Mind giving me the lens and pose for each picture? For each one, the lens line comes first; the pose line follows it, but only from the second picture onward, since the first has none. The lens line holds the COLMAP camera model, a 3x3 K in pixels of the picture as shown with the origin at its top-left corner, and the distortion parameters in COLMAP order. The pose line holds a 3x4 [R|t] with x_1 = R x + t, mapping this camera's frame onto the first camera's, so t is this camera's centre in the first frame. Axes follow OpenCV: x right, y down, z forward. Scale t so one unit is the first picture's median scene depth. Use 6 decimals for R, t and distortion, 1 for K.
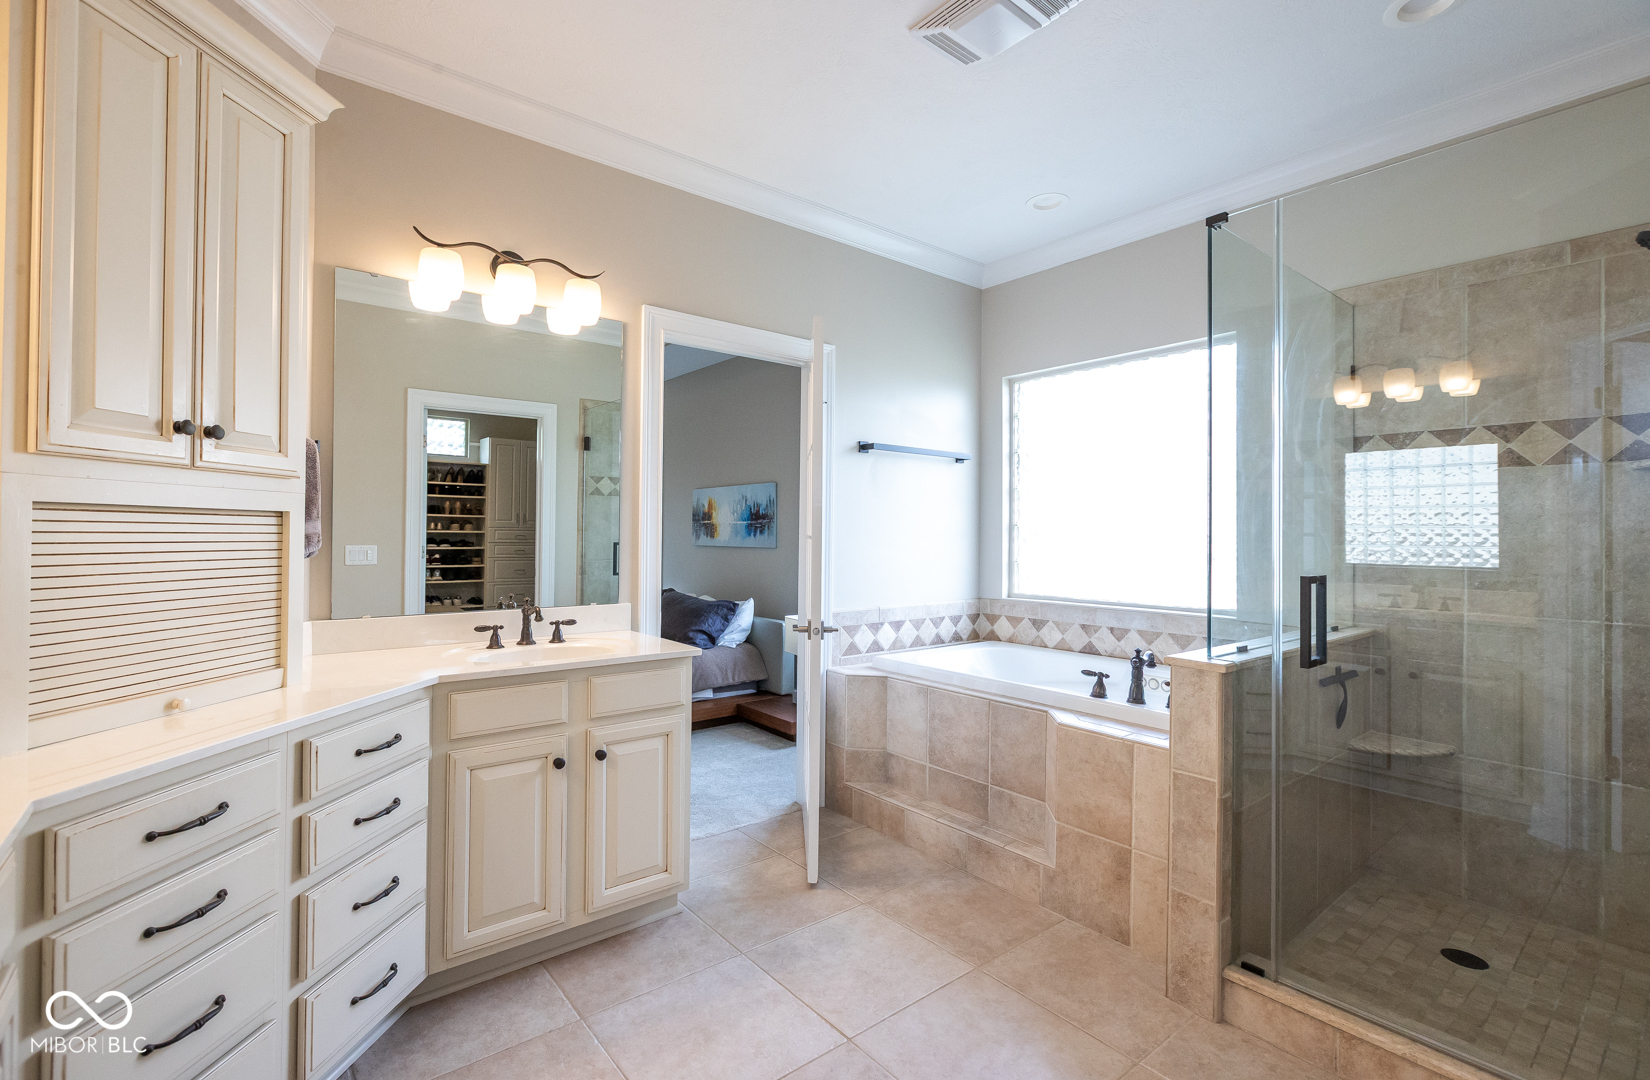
lens RADIAL K [[753.2, 0, 823.8], [0, 753.2, 536.9], [0, 0, 1]] dist [-0.000277, 0.000864]
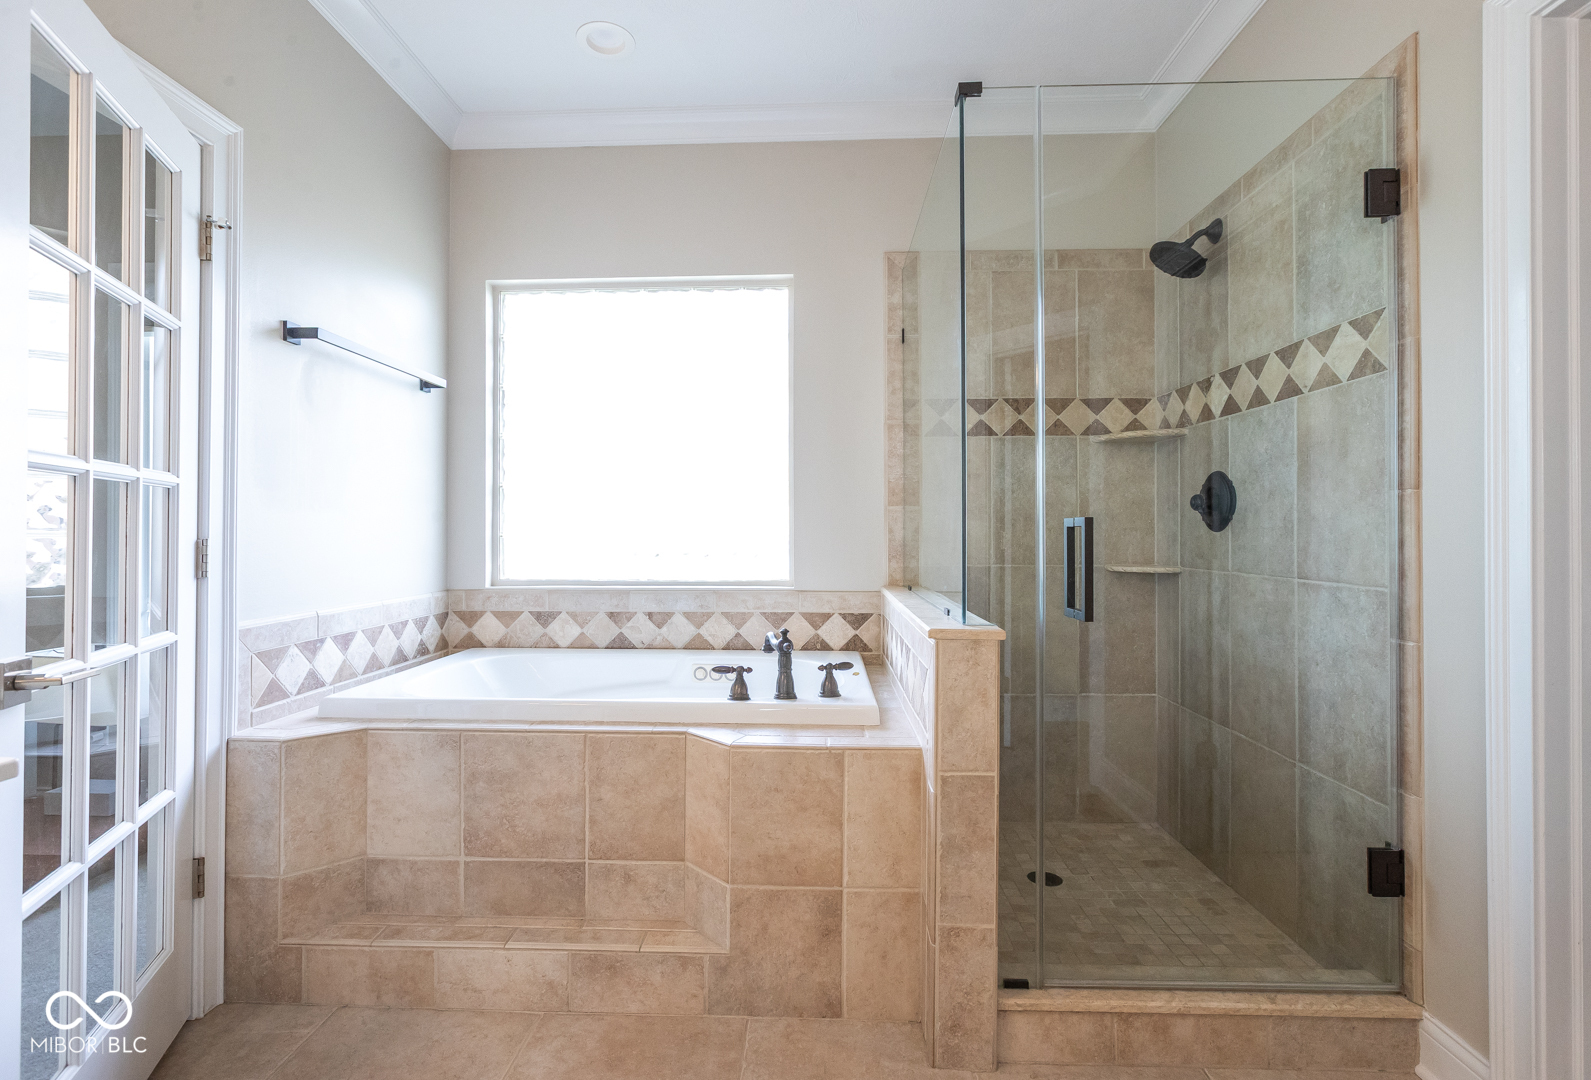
lens RADIAL K [[759.2, 0, 792.6], [0, 759.2, 527.2], [0, 0, 1]] dist [-0.010188, 0.002132]
pose [[0.655112, -0.002943, 0.755526, -0.167878], [0.007754, 0.999966, -0.002829, 0.040912], [-0.755492, 0.007711, 0.655112, 0.440594]]
